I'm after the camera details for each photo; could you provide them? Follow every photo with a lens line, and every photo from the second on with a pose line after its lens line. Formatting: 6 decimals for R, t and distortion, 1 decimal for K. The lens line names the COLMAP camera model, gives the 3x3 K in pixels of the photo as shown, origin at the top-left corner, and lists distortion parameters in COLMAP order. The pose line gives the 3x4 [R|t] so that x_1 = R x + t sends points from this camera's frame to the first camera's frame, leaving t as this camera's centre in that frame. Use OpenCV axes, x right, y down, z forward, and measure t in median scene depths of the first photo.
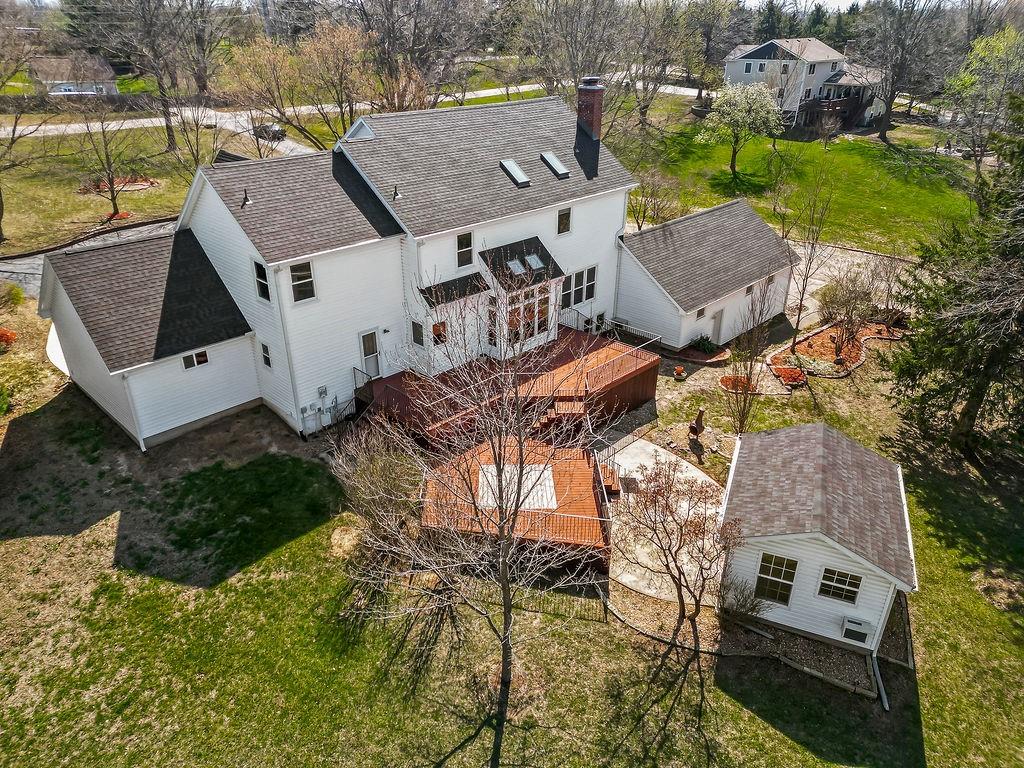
lens RADIAL K [[706.7, 0, 512.0], [0, 706.7, 384.0], [0, 0, 1]] dist [0.079504, -0.069743]
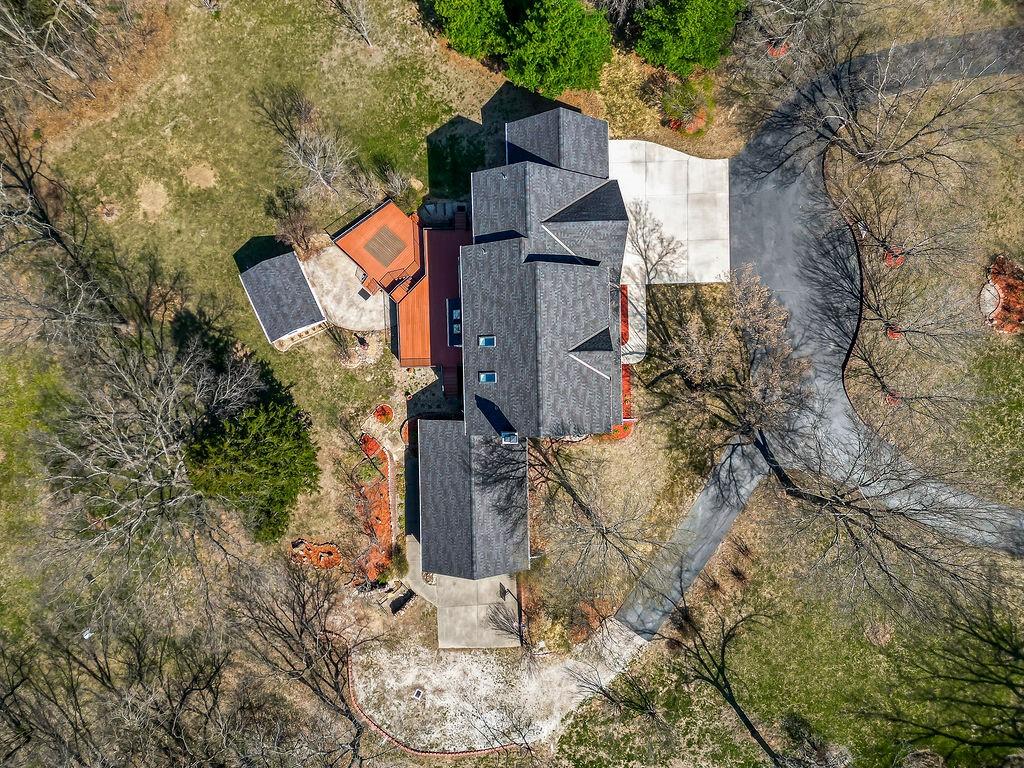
lens RADIAL K [[706.7, 0, 512.0], [0, 706.7, 384.0], [0, 0, 1]] dist [0.079504, -0.069743]
pose [[-0.693974, 0.719967, -0.006934, 0.052108], [-0.341306, -0.320473, 0.883633, -1.873721], [0.633964, 0.615585, 0.468129, 0.343833]]
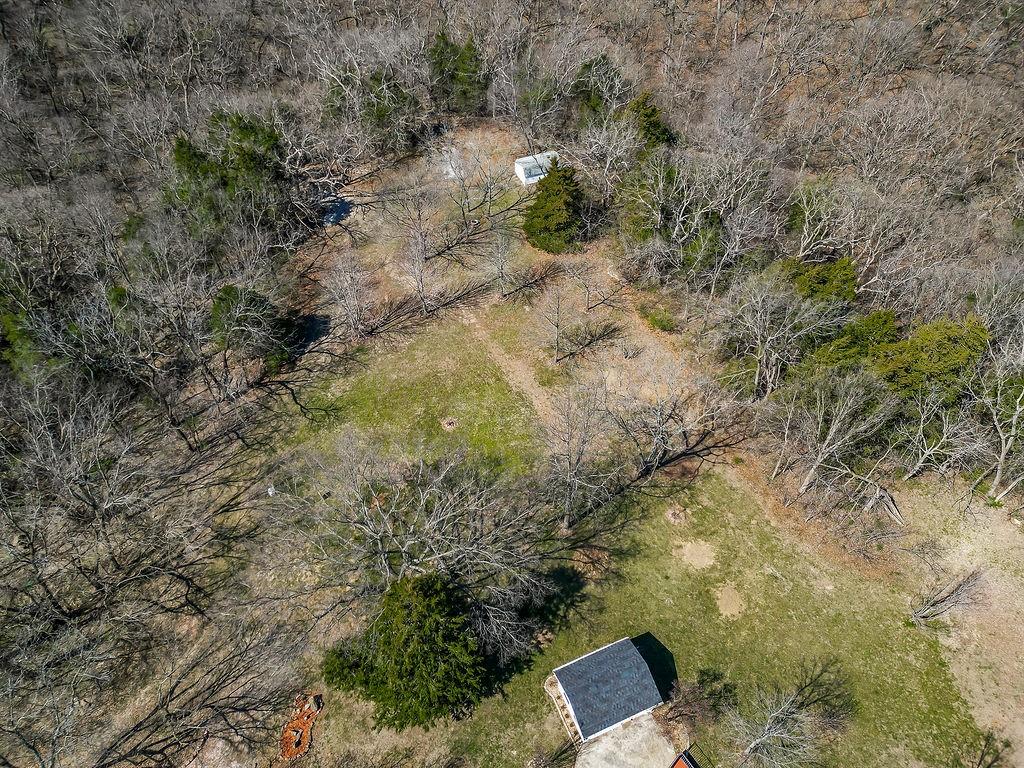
lens RADIAL K [[706.7, 0, 512.0], [0, 706.7, 384.0], [0, 0, 1]] dist [0.079504, -0.069743]
pose [[-0.708596, -0.537060, 0.457666, 0.074845], [0.326147, 0.325875, 0.887375, -1.652700], [-0.625715, 0.778057, -0.055753, 0.393731]]
